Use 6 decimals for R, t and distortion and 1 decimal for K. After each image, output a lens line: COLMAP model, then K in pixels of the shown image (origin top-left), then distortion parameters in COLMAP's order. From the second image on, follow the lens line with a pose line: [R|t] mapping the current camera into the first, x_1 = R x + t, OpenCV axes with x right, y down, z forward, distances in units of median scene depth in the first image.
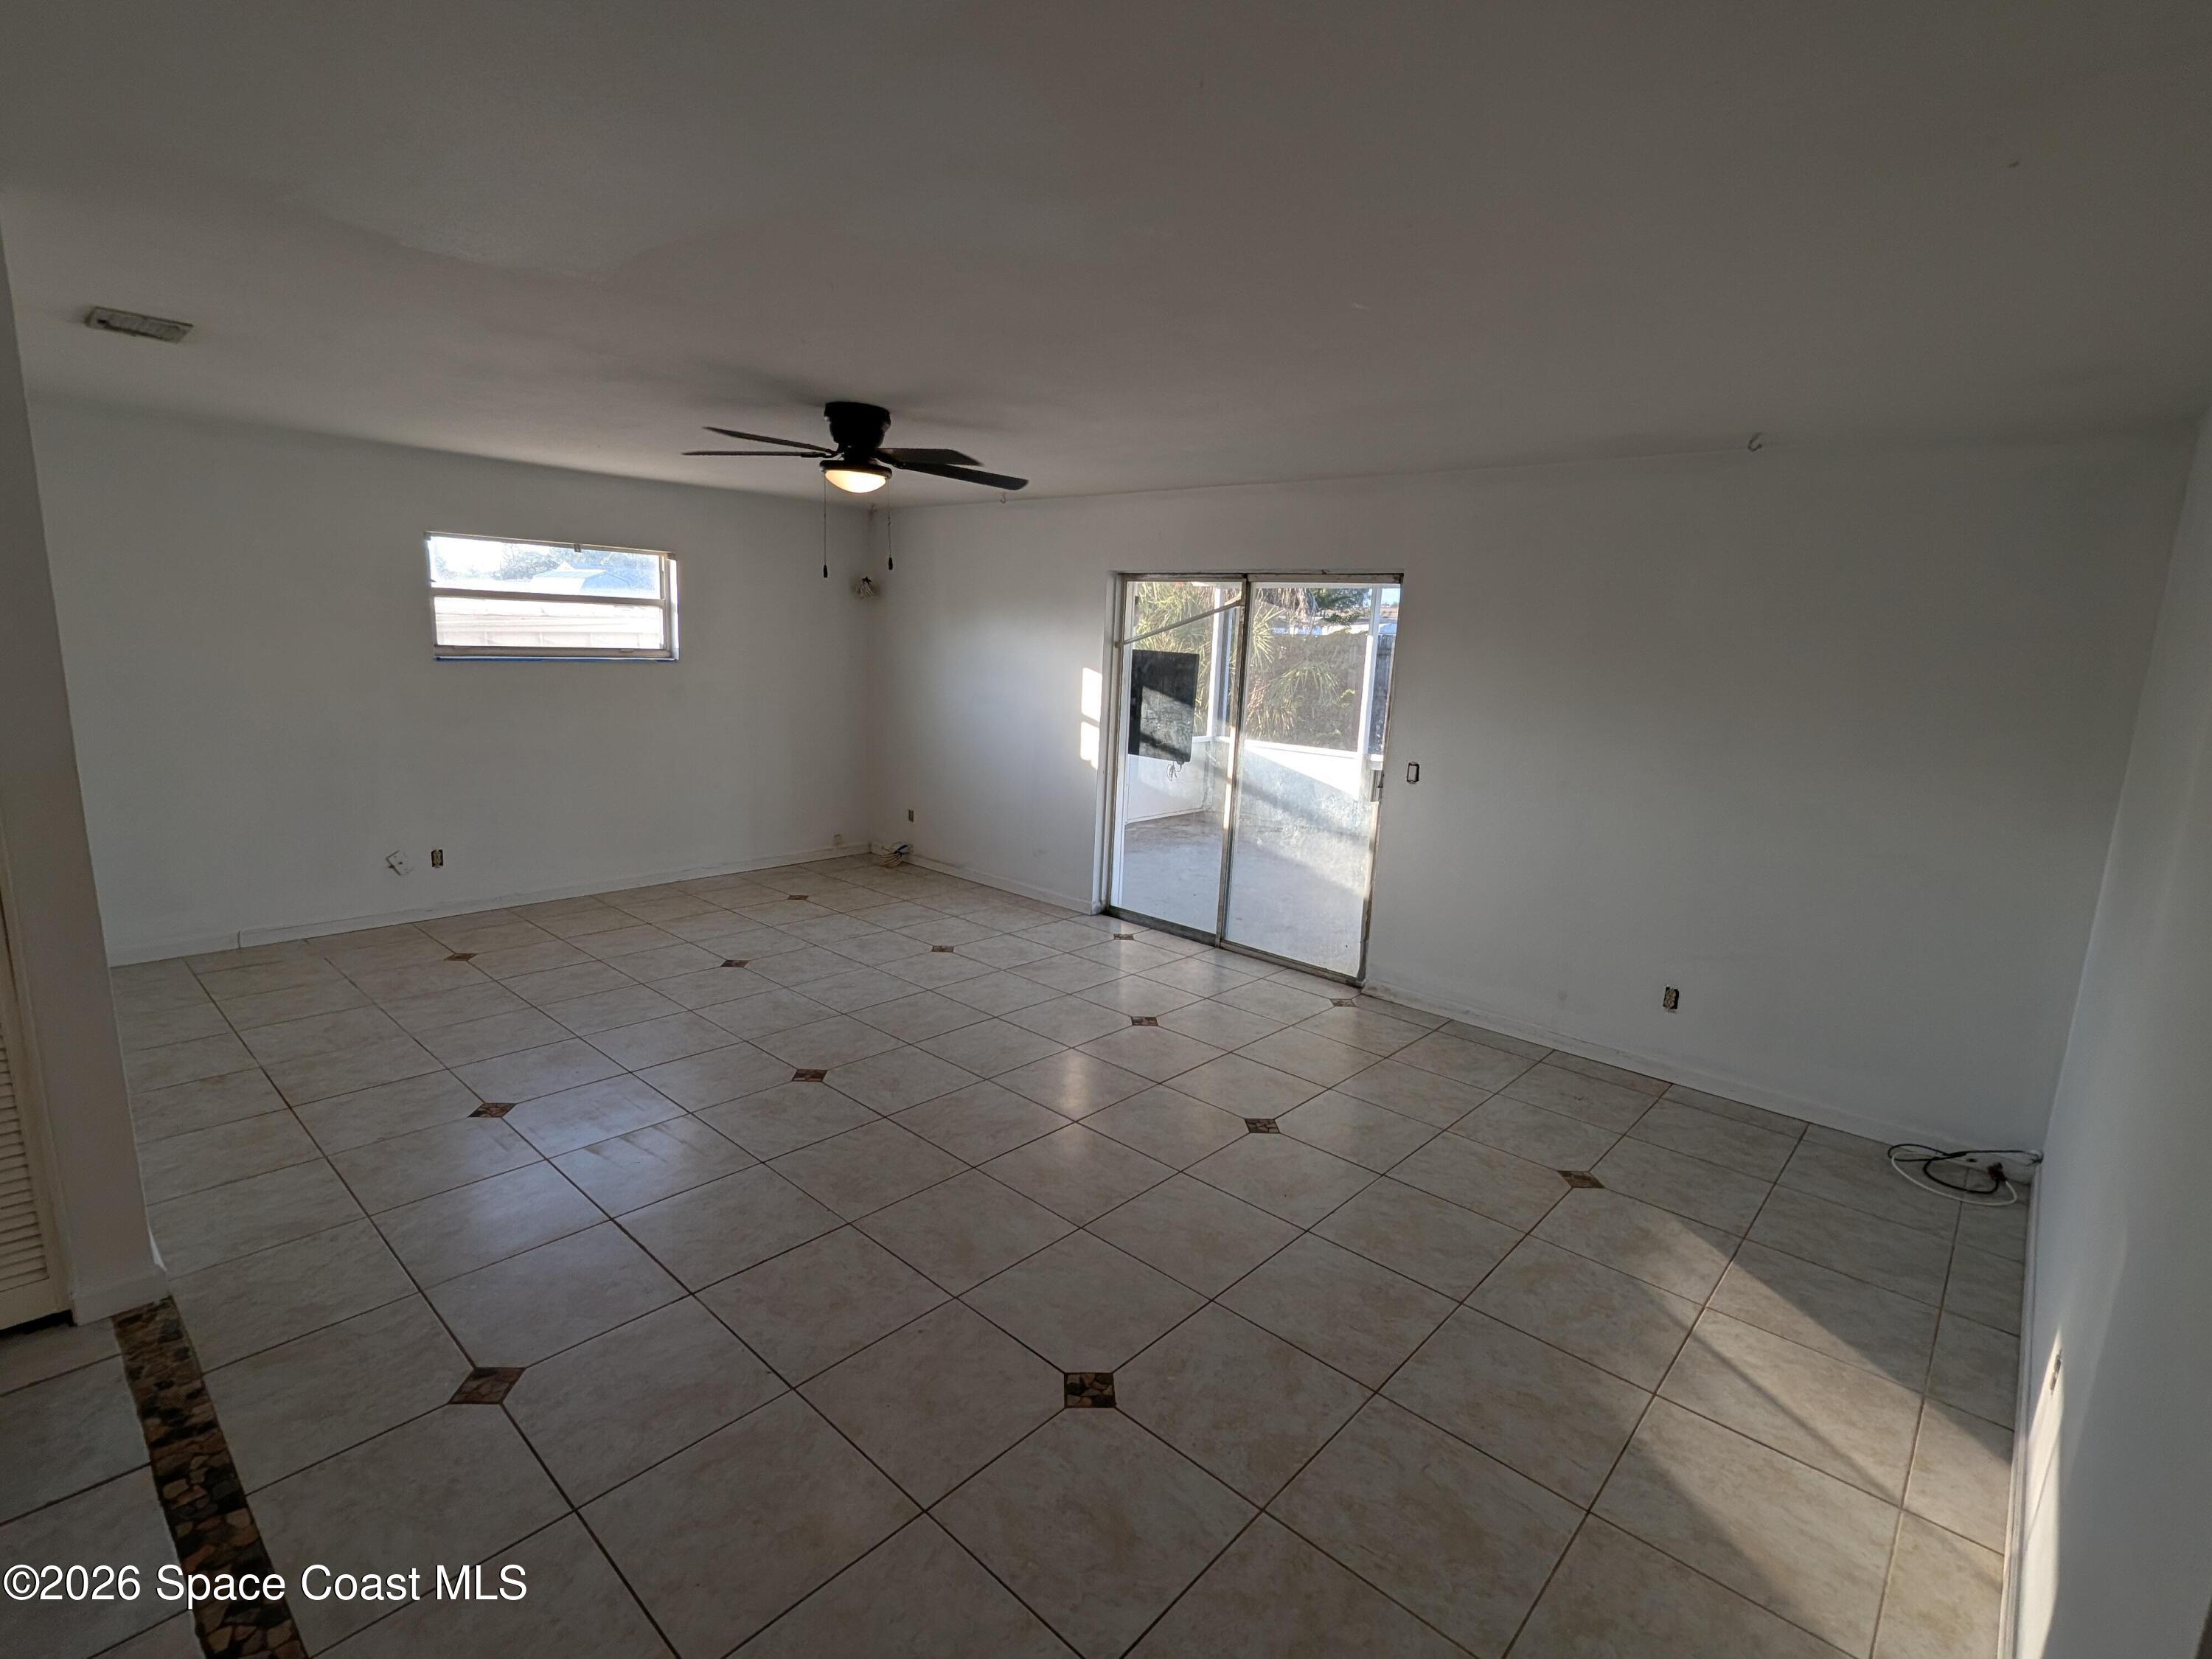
lens RADIAL K [[1039.2, 0, 1105.0], [0, 1039.2, 830.5], [0, 0, 1]] dist [-0.001236, -0.000878]
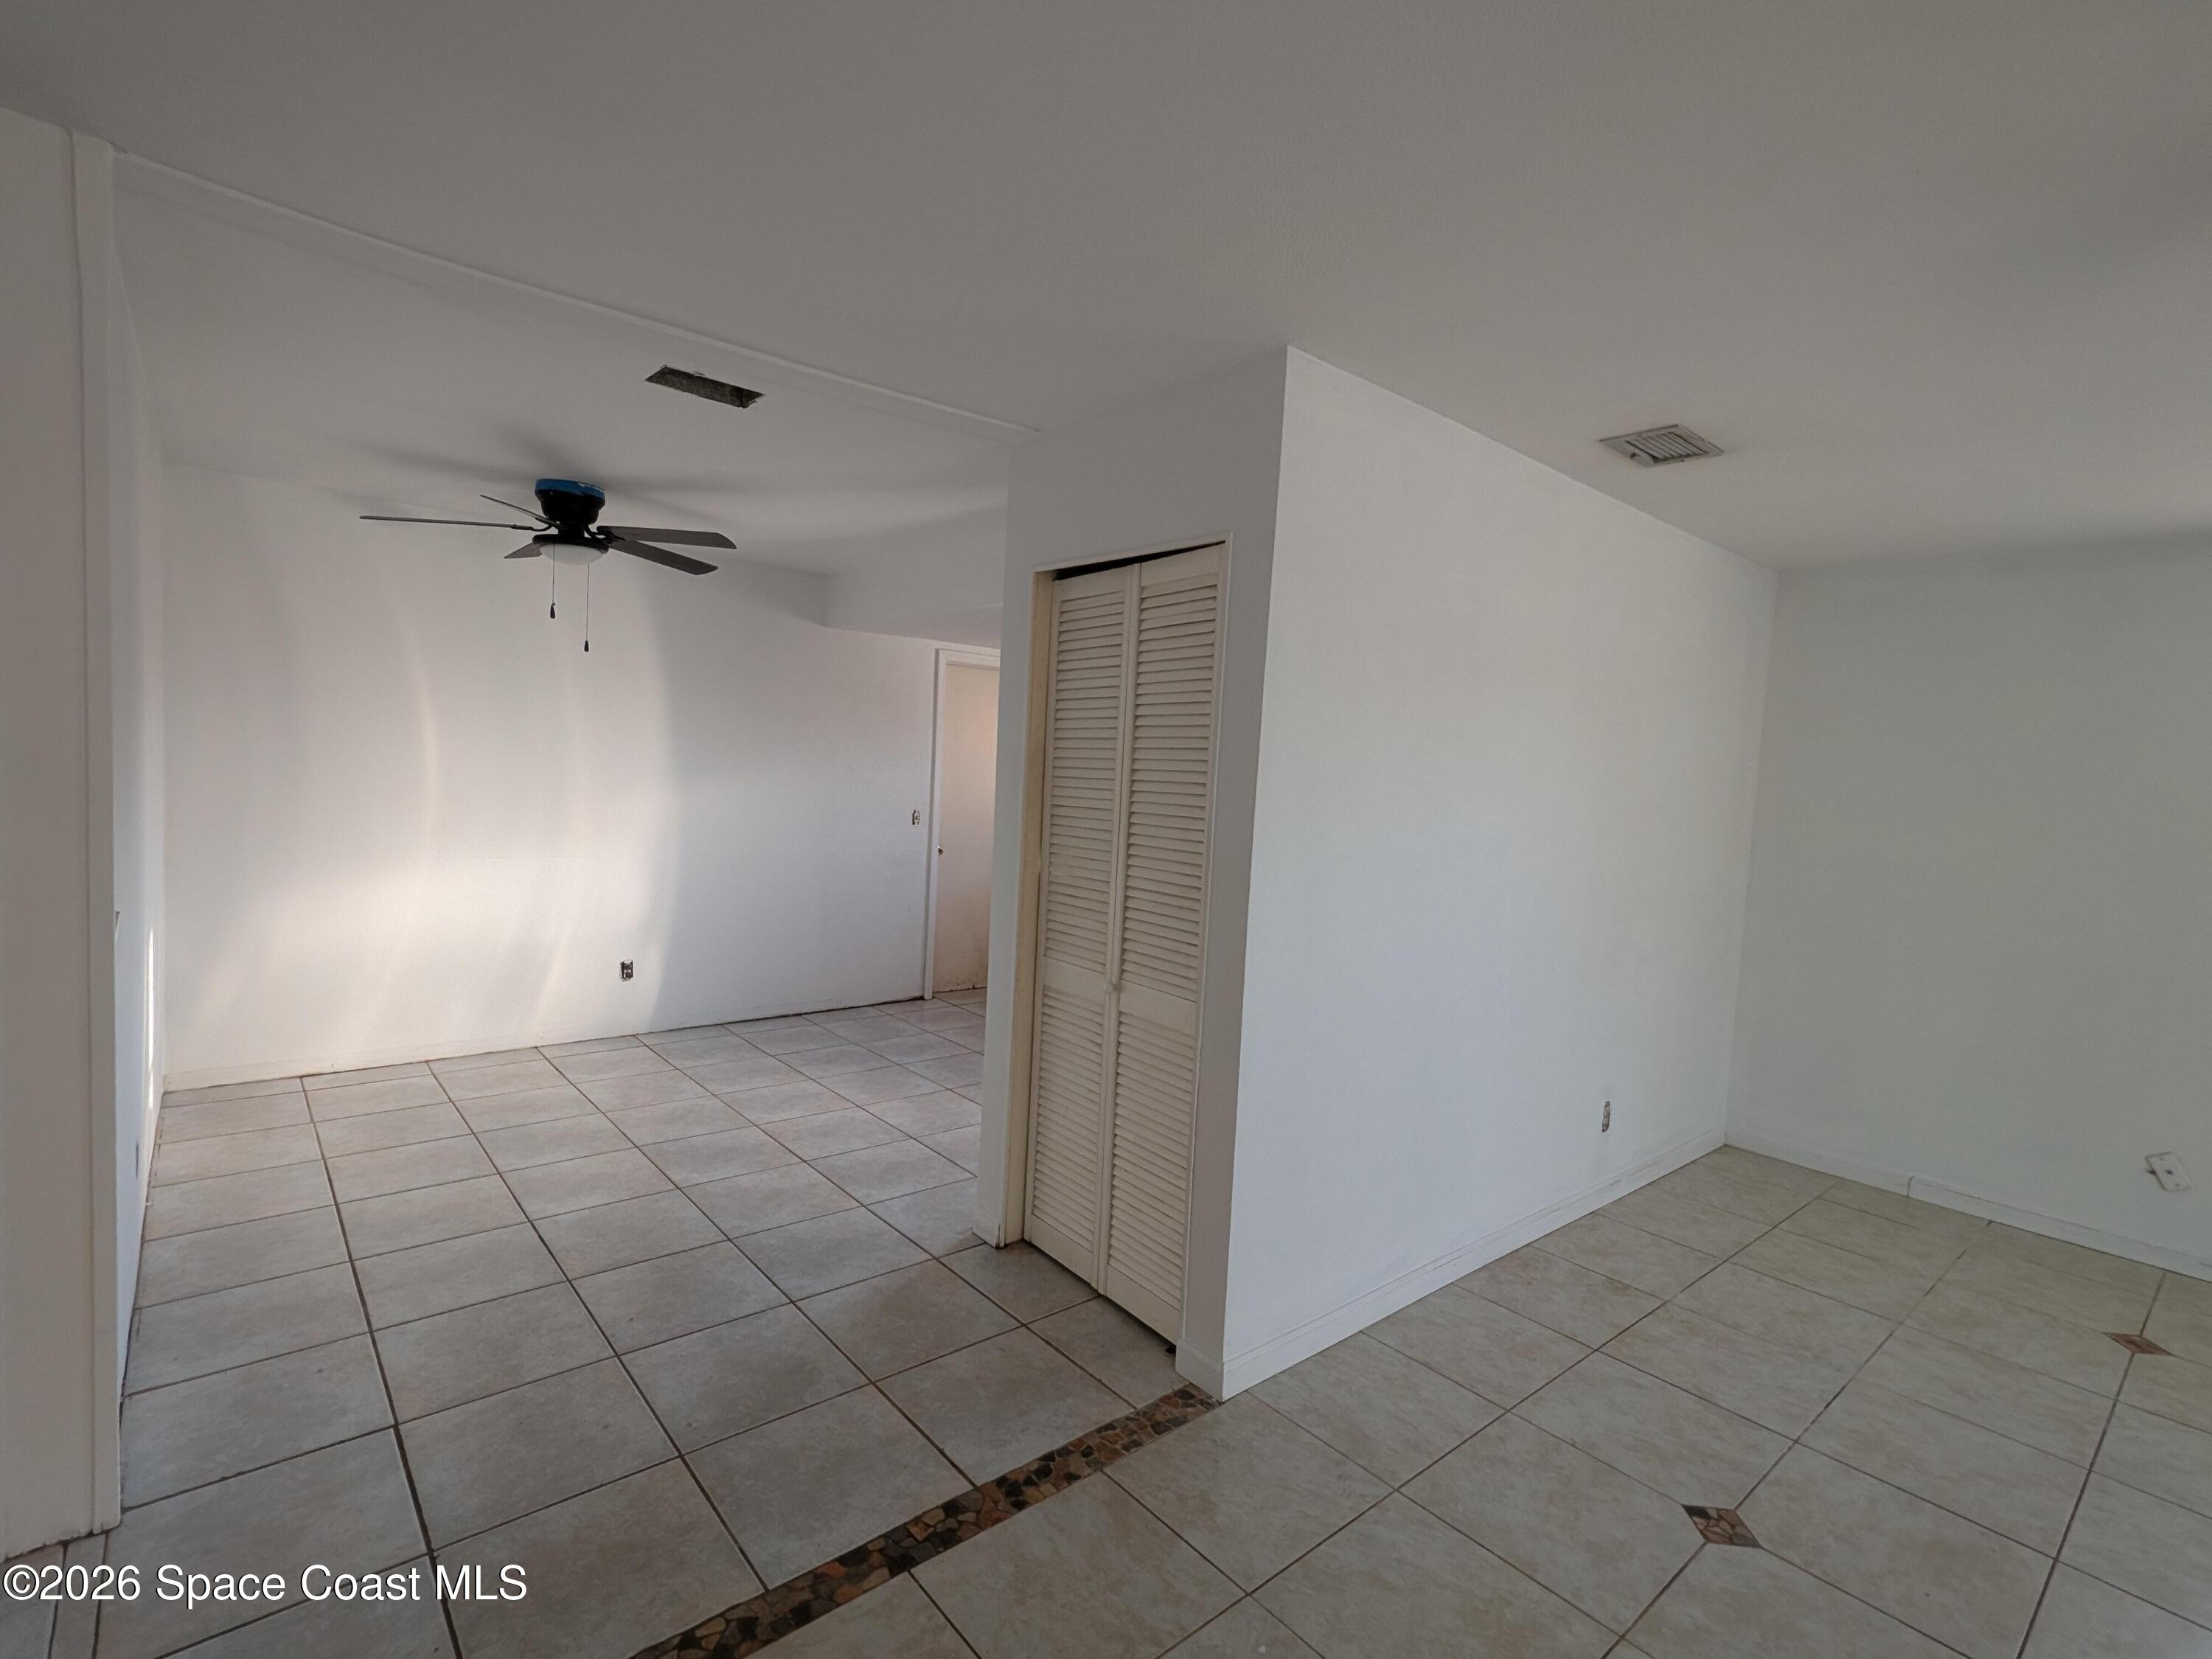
lens RADIAL K [[1039.2, 0, 1102.0], [0, 1039.2, 829.8], [0, 0, 1]] dist [-0.001236, -0.000878]
pose [[-0.130901, 0.008799, -0.991356, 0.050272], [-0.242502, 0.969300, 0.040624, -0.055637], [0.961279, 0.245723, -0.124749, 0.564713]]
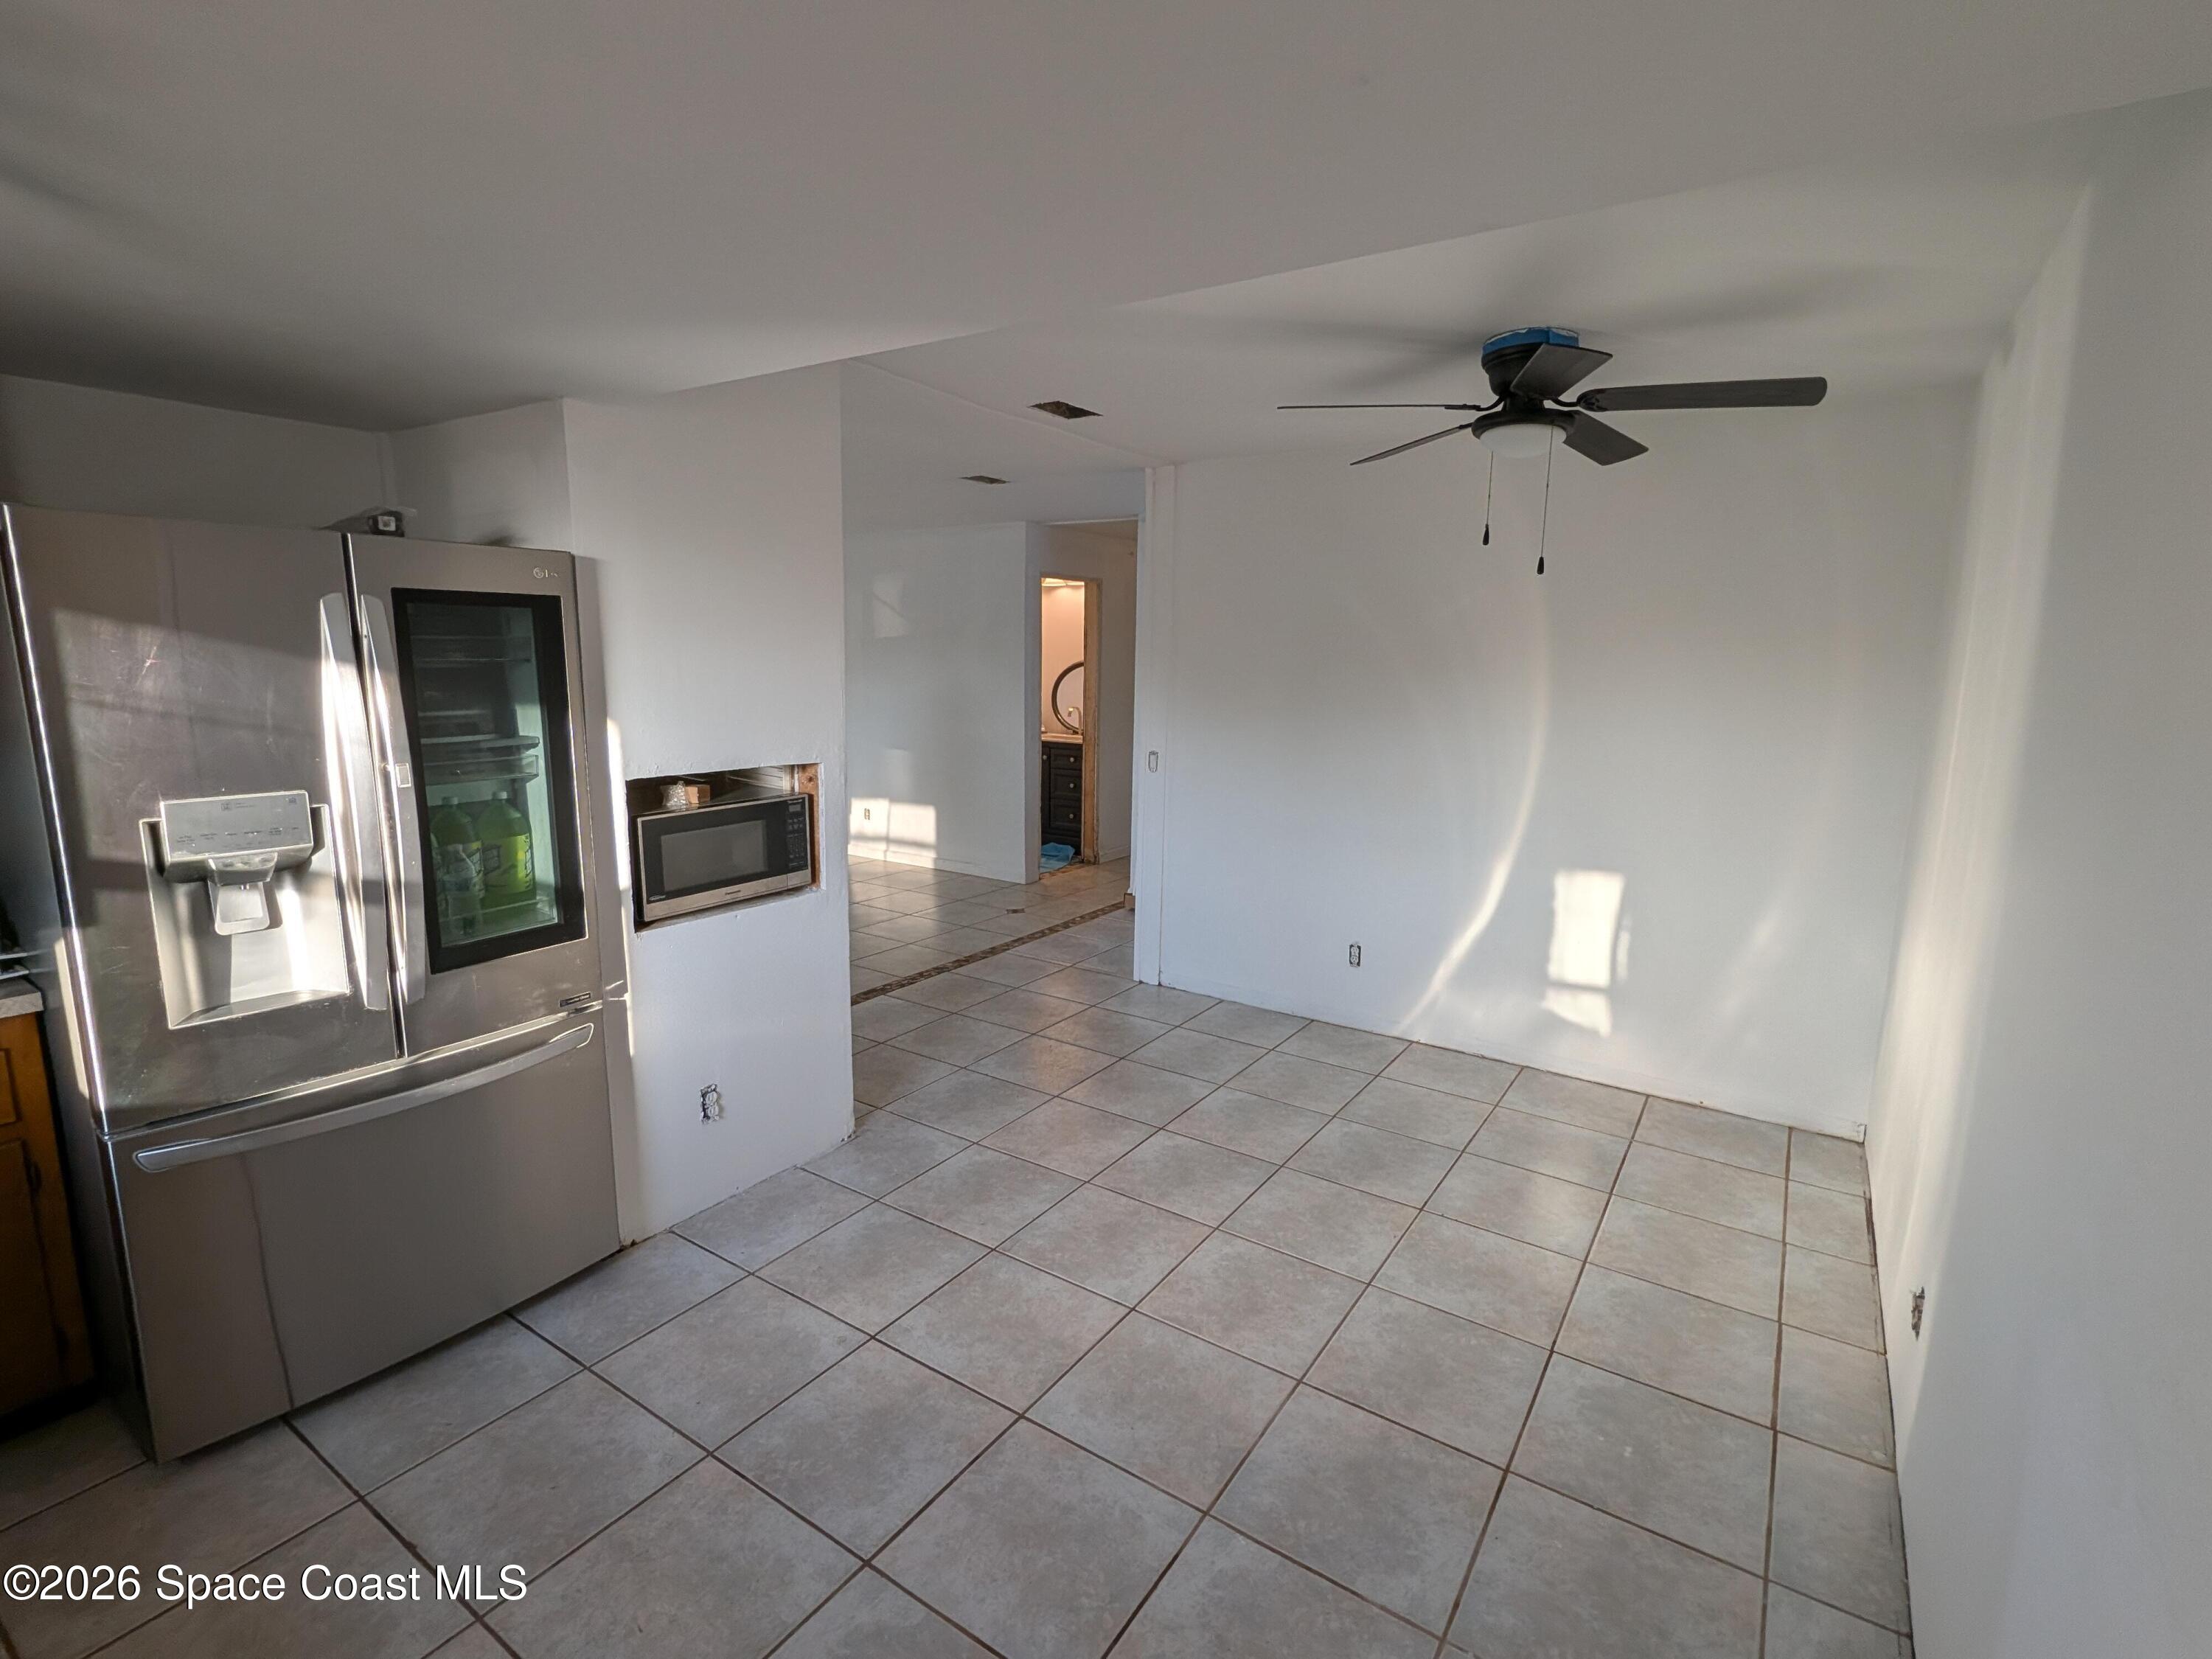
lens RADIAL K [[1039.2, 0, 1109.9], [0, 1039.2, 834.0], [0, 0, 1]] dist [-0.001236, -0.000878]
pose [[-0.143247, -0.215172, 0.966013, -1.615806], [0.160886, 0.958033, 0.237251, -0.107915], [-0.976523, 0.189403, -0.102617, 0.266773]]
